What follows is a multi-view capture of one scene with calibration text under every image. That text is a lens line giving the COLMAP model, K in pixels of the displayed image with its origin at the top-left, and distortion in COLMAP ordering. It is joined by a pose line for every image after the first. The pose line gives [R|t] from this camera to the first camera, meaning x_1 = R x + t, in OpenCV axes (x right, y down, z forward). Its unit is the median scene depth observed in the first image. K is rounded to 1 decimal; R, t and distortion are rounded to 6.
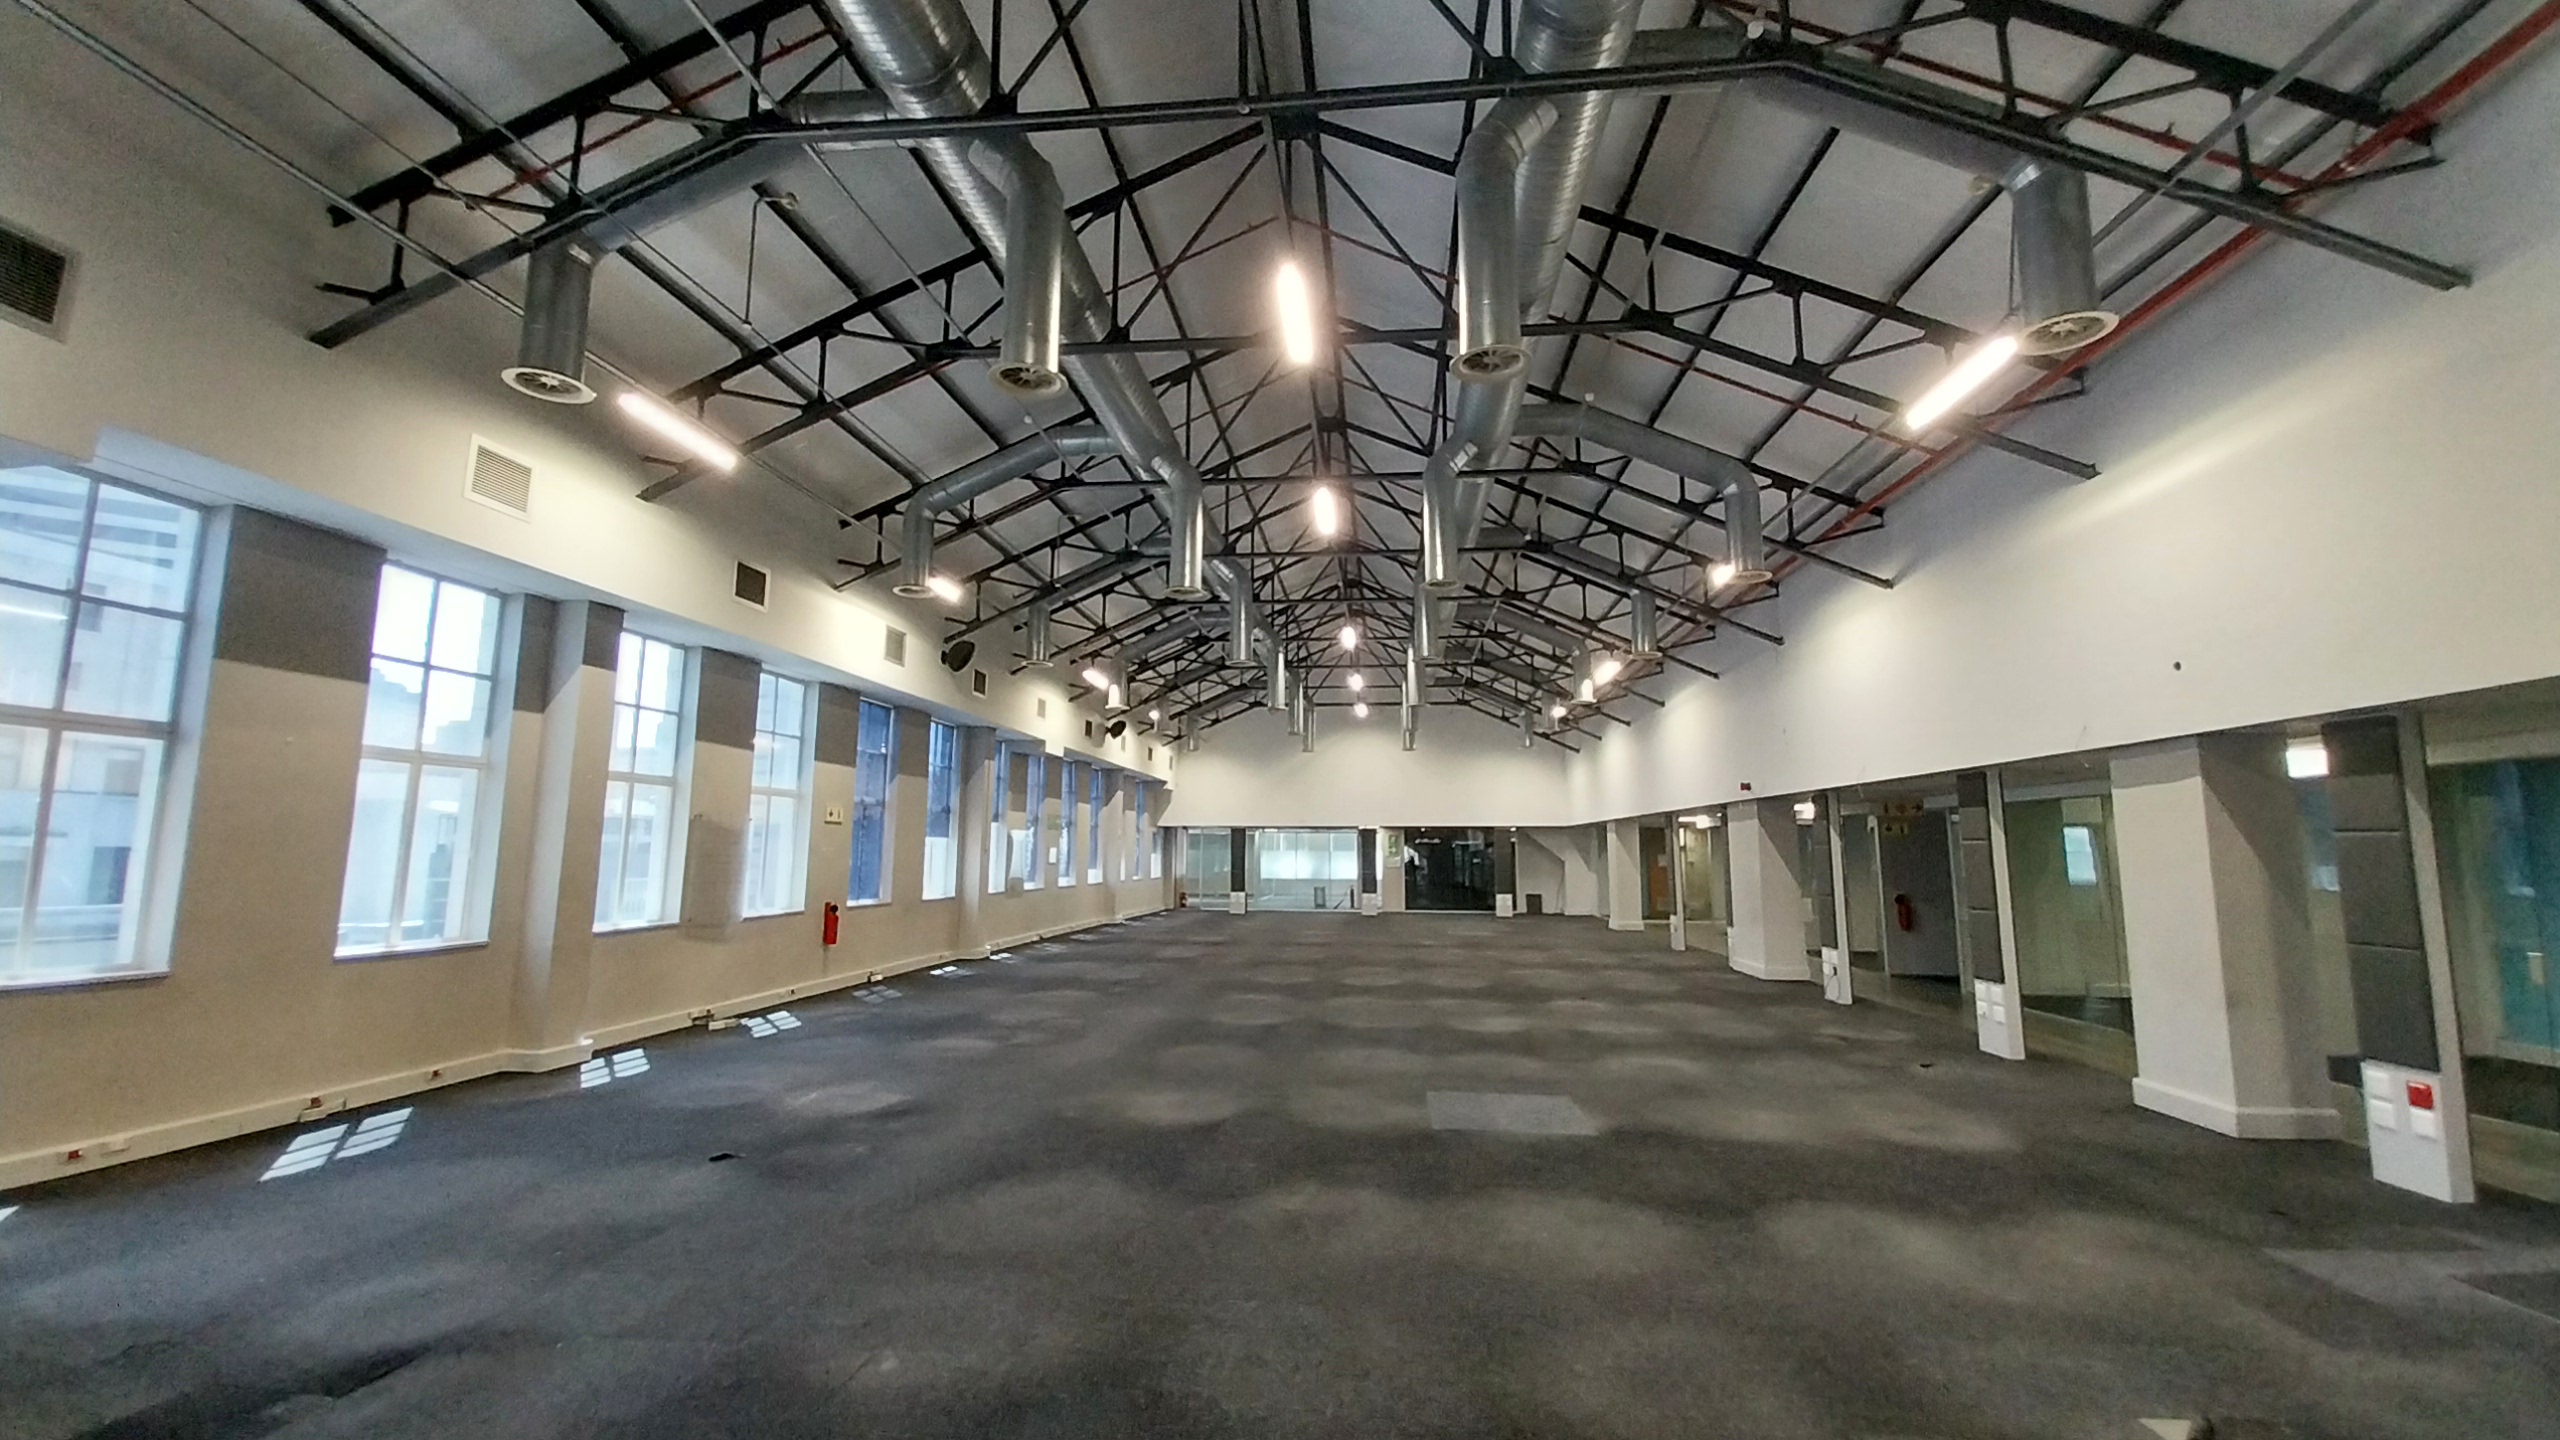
lens RADIAL K [[1000.8, 0, 1281.9], [0, 1000.8, 722.8], [0, 0, 1]] dist [0.014822, -0.014051]
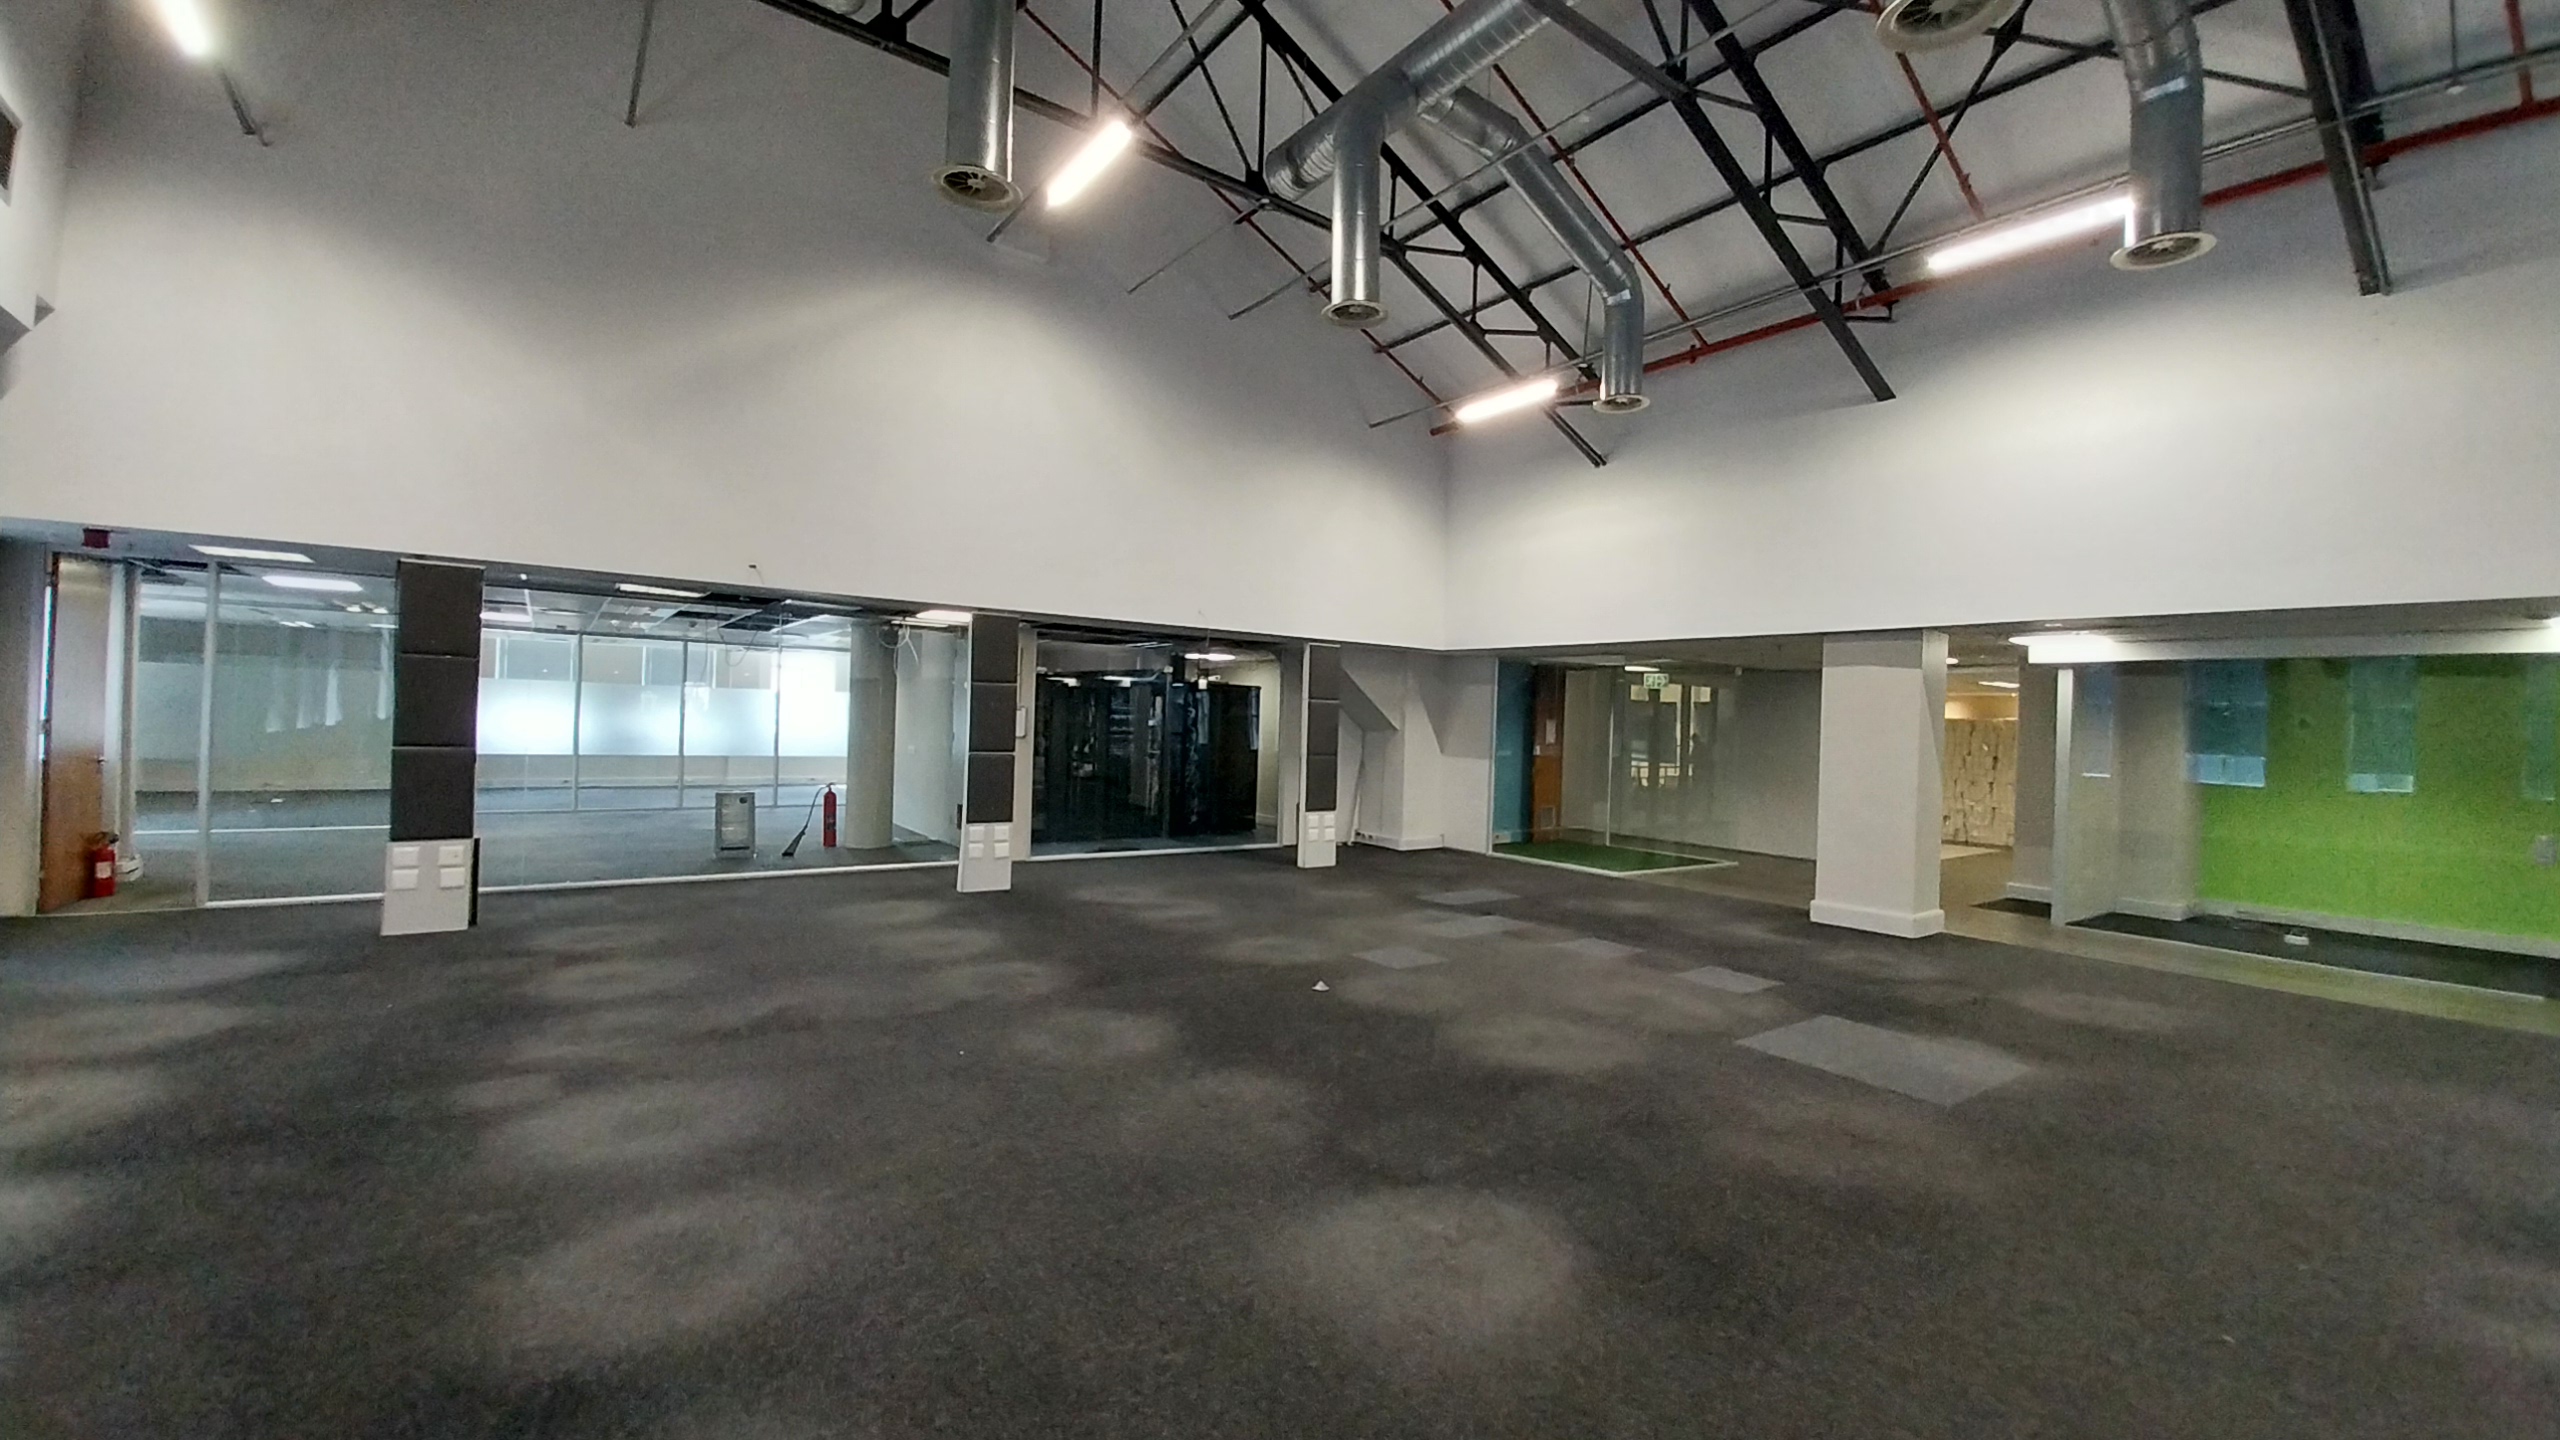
lens RADIAL K [[962.3, 0, 1280.0], [0, 962.3, 720.0], [0, 0, 1]] dist [-0.000487, -0.000118]
pose [[0.740217, 0.017765, 0.672133, -0.093567], [-0.112340, 0.988867, 0.097583, 0.184259], [-0.662916, -0.147740, 0.733972, 1.359143]]
